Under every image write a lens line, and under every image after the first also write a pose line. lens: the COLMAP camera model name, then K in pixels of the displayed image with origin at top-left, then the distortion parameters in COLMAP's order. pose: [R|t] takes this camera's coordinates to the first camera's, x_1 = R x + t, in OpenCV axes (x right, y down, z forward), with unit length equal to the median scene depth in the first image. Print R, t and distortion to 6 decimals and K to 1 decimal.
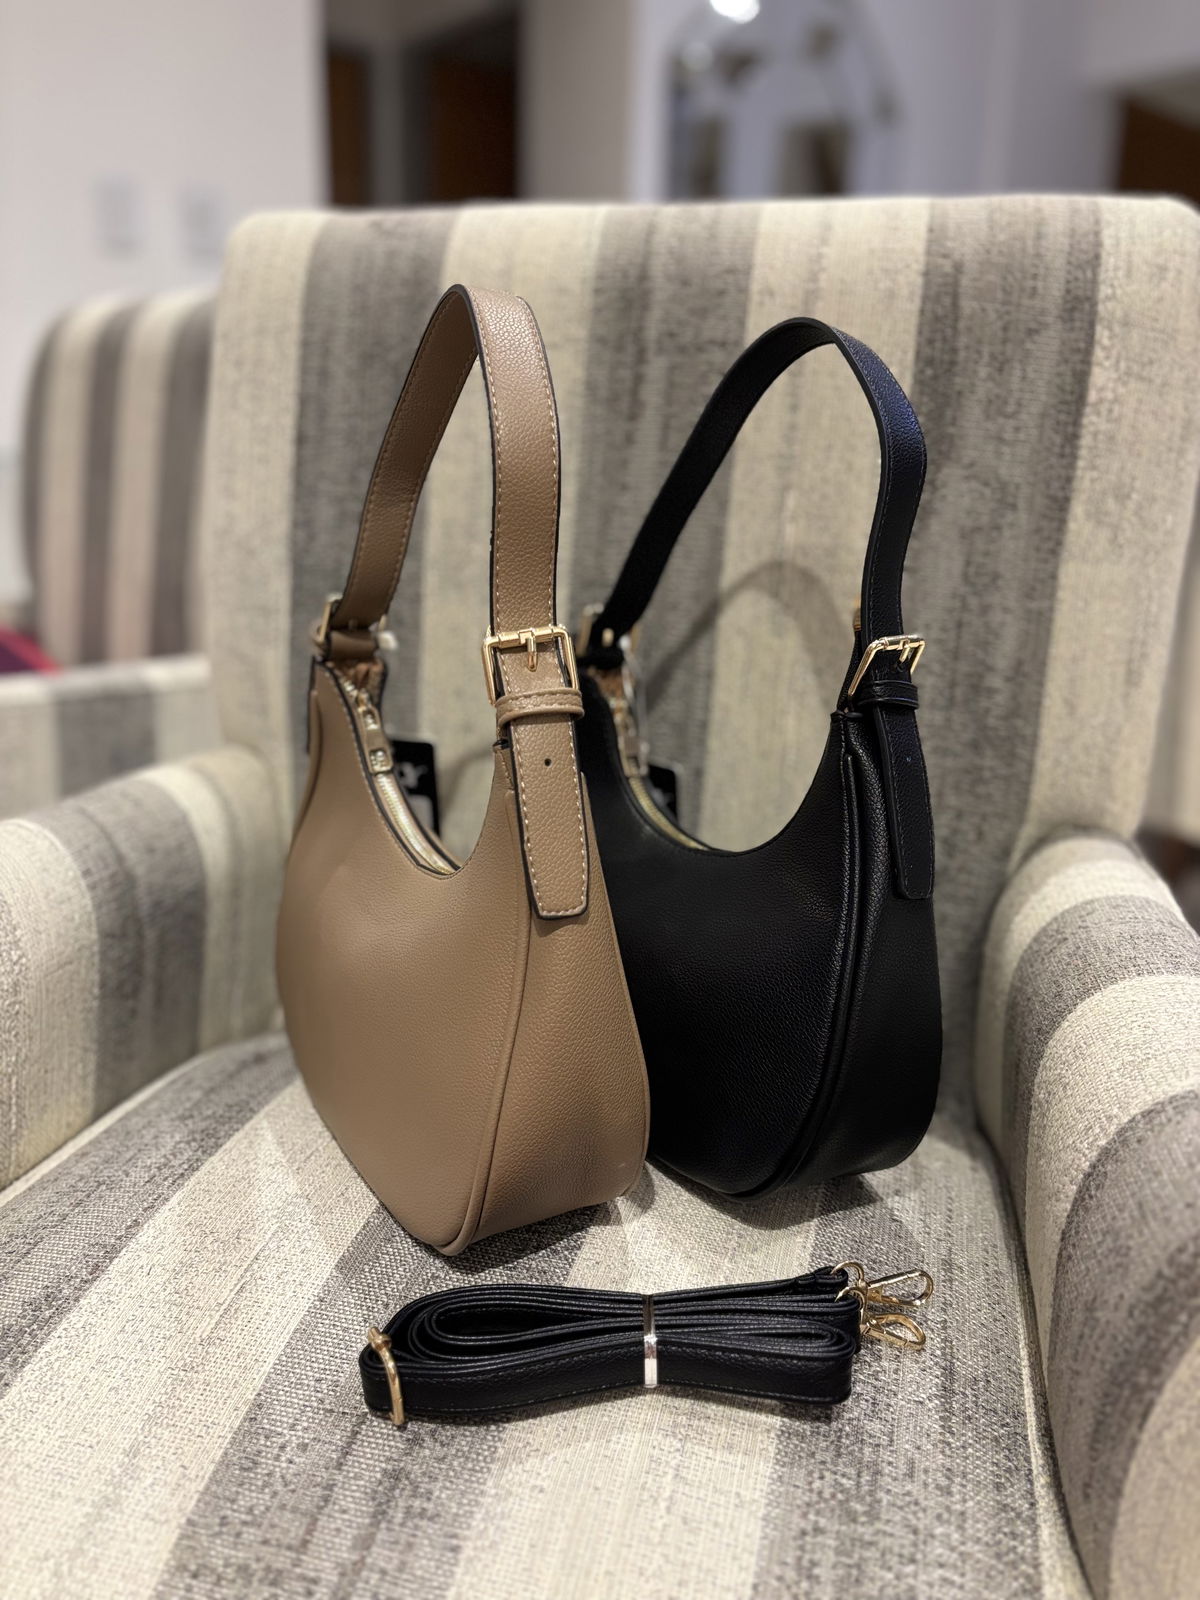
lens RADIAL K [[1218.1, 0, 601.9], [0, 1218.1, 806.5], [0, 0, 1]] dist [0.036479, -0.066927]
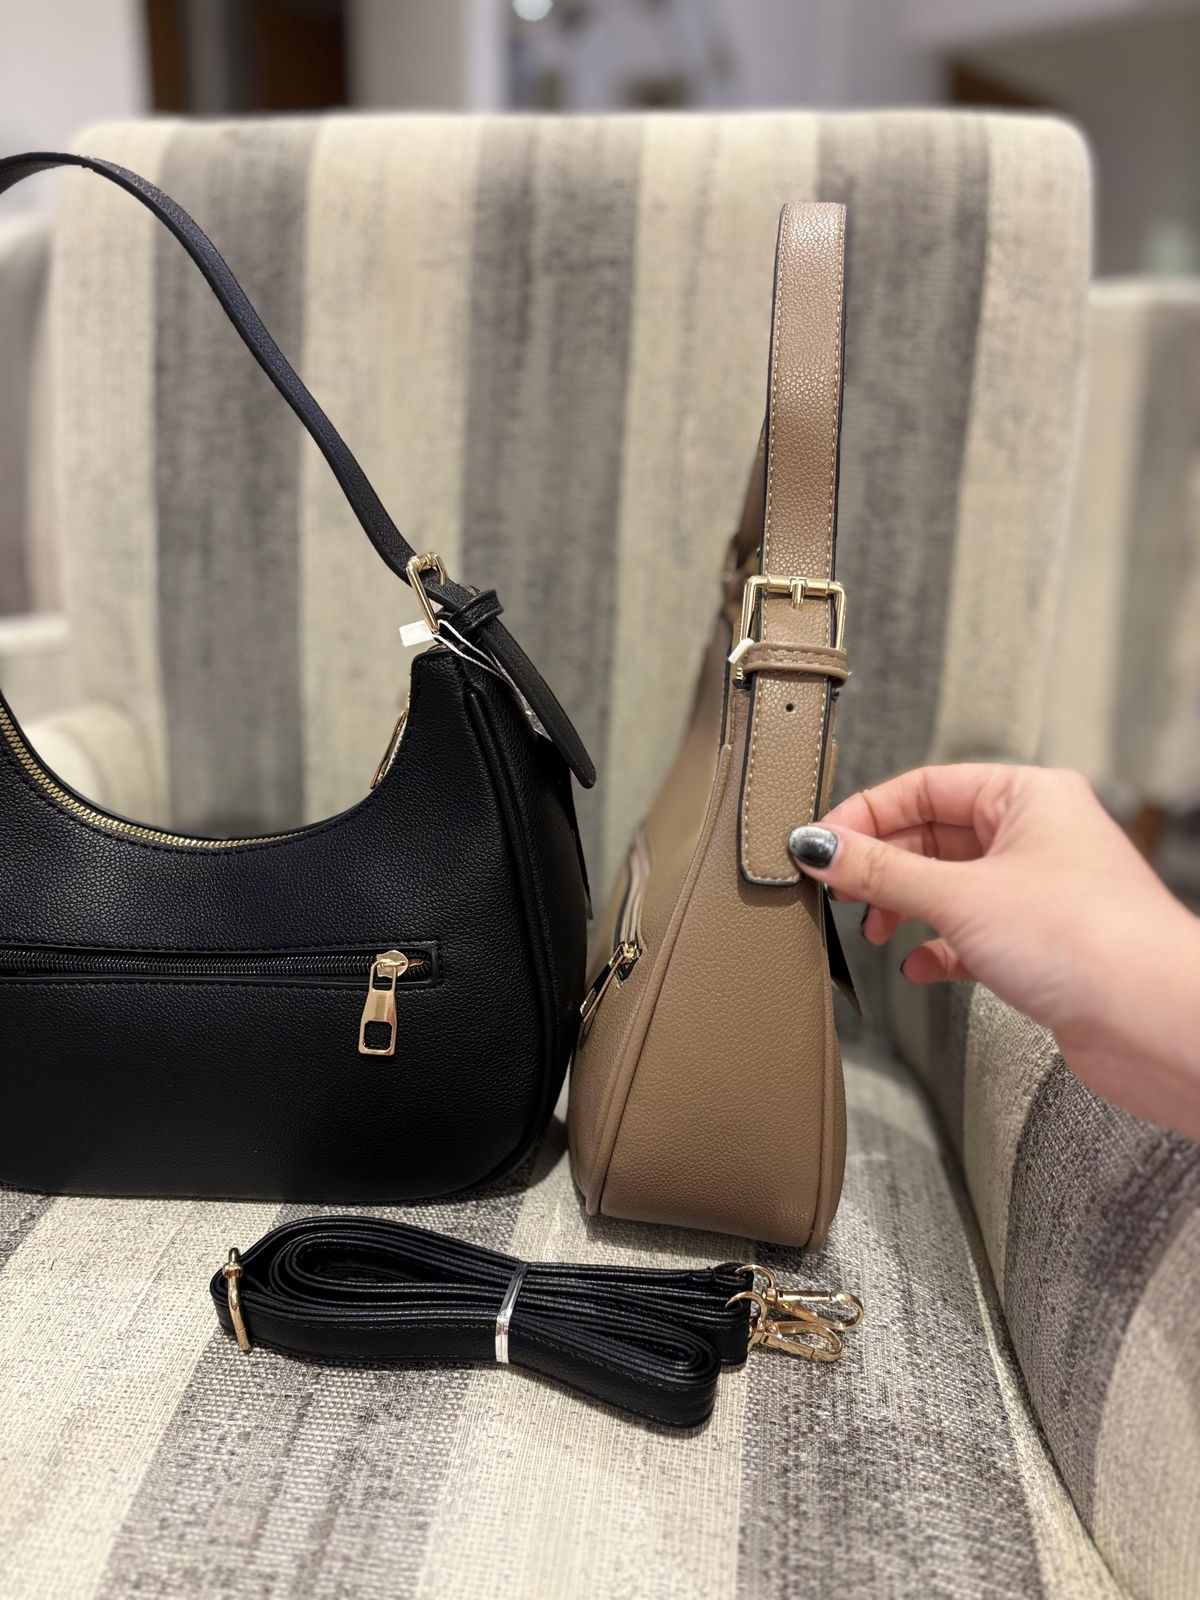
lens RADIAL K [[1218.1, 0, 603.1], [0, 1218.1, 806.6], [0, 0, 1]] dist [0.036479, -0.066927]
pose [[0.992241, -0.044026, 0.116272, -0.058656], [0.041192, 0.998795, 0.026666, 0.033608], [-0.117306, -0.021670, 0.992859, 0.059017]]
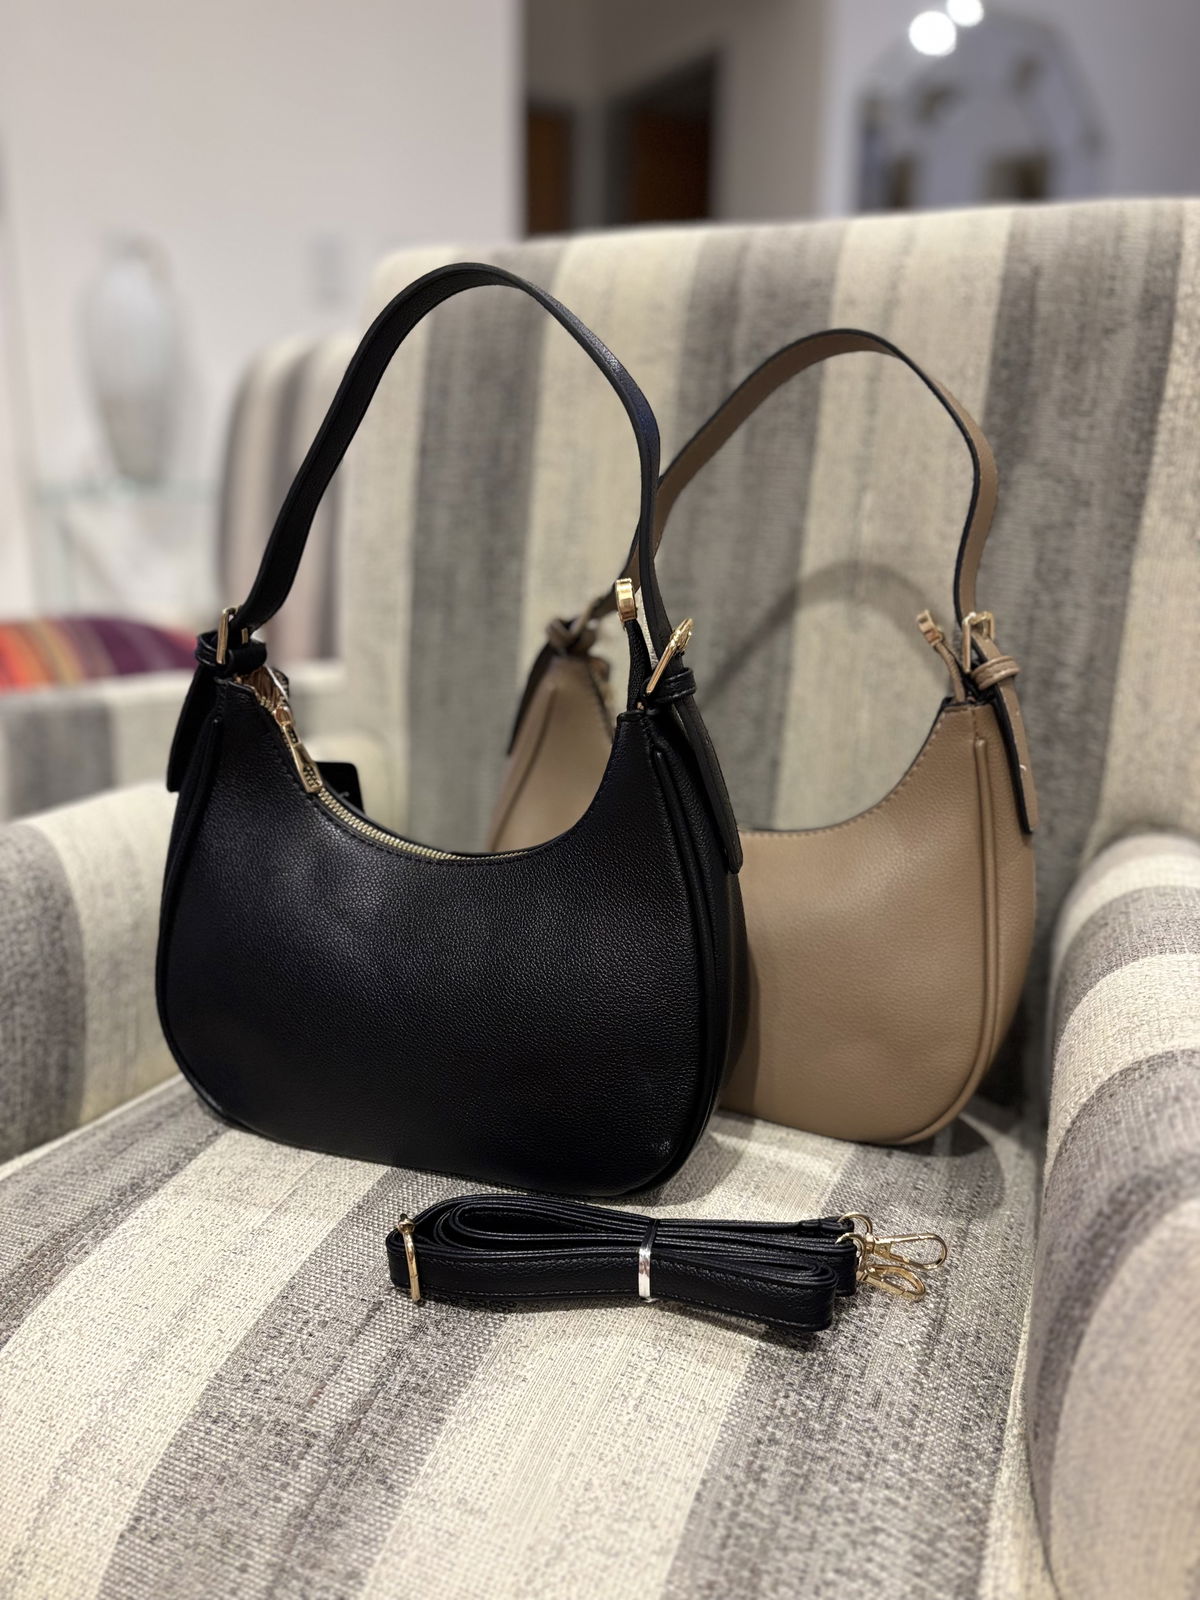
lens RADIAL K [[1218.1, 0, 606.6], [0, 1218.1, 808.7], [0, 0, 1]] dist [0.036479, -0.066927]
pose [[0.987354, 0.032205, -0.155223, 0.157521], [-0.036988, 0.998923, -0.028024, 0.071146], [0.154153, 0.033411, 0.987482, -0.071951]]
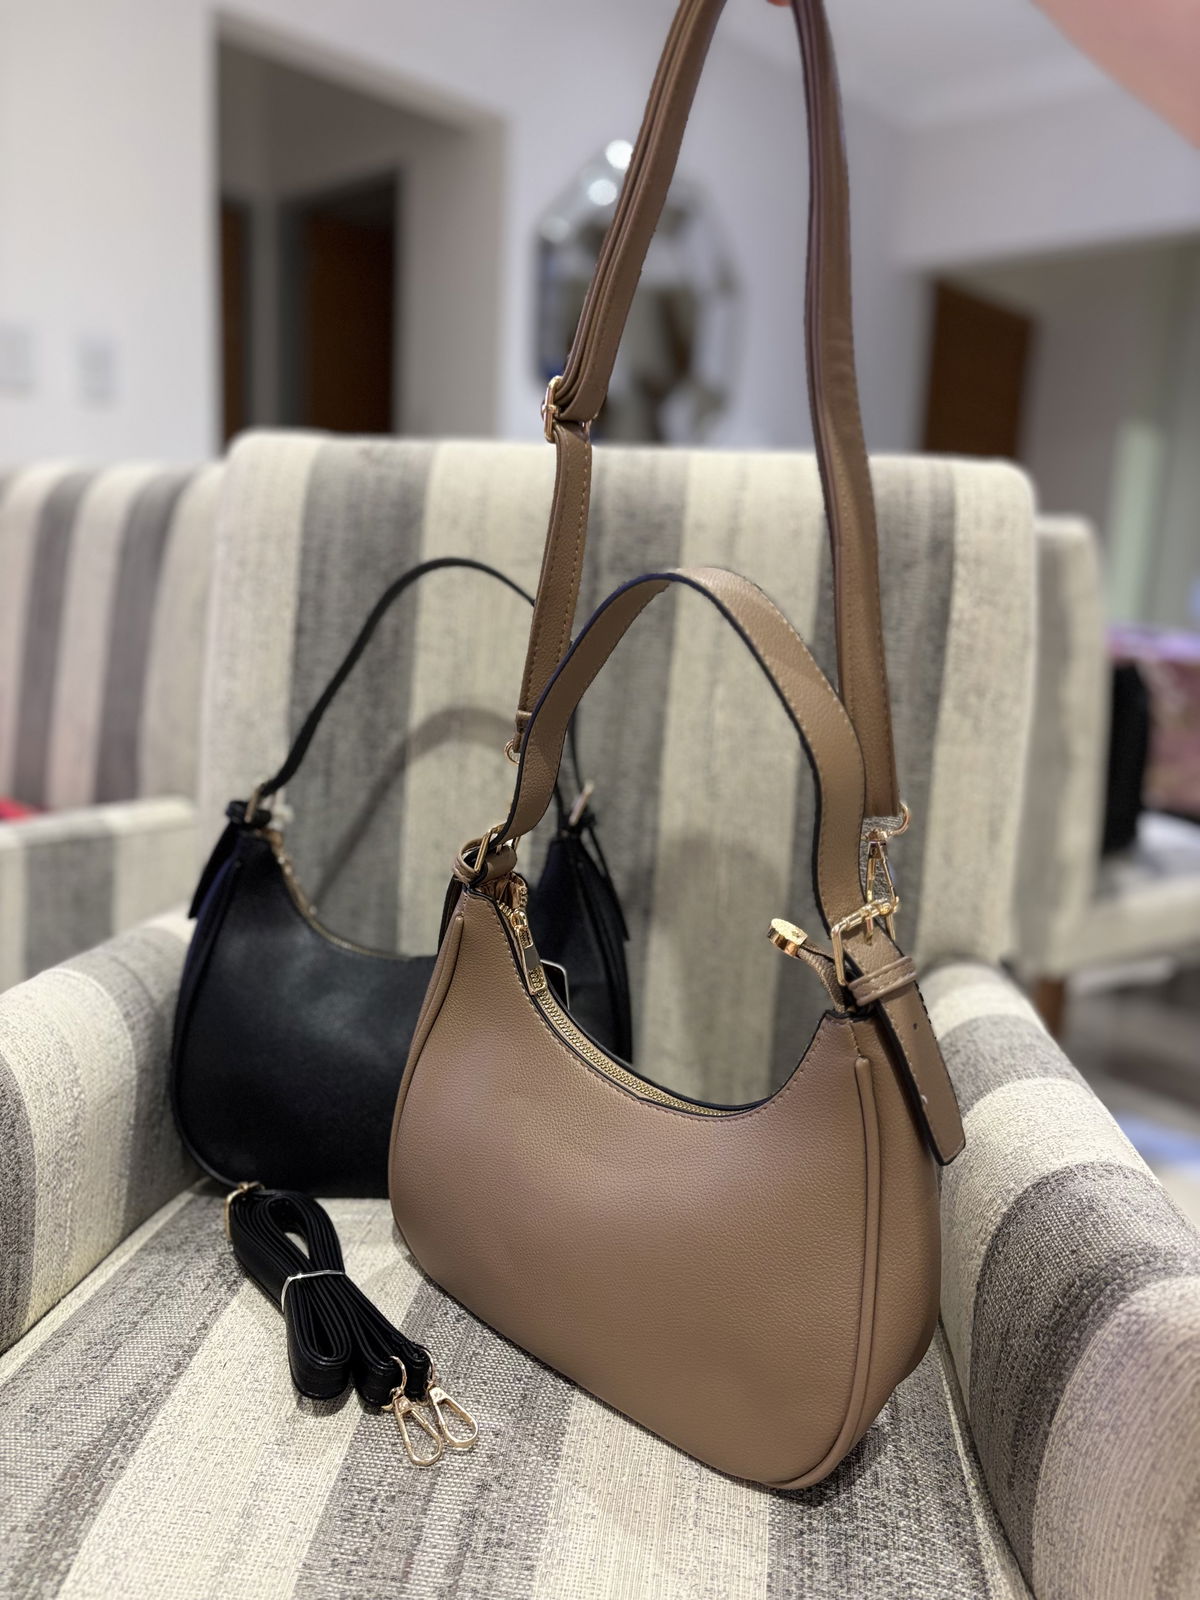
lens RADIAL K [[1218.1, 0, 603.9], [0, 1218.1, 791.0], [0, 0, 1]] dist [0.036479, -0.066927]
pose [[0.992024, -0.003041, 0.126014, -0.173528], [0.015330, 0.995199, -0.096662, -0.051148], [-0.125115, 0.097823, 0.987308, -0.274578]]
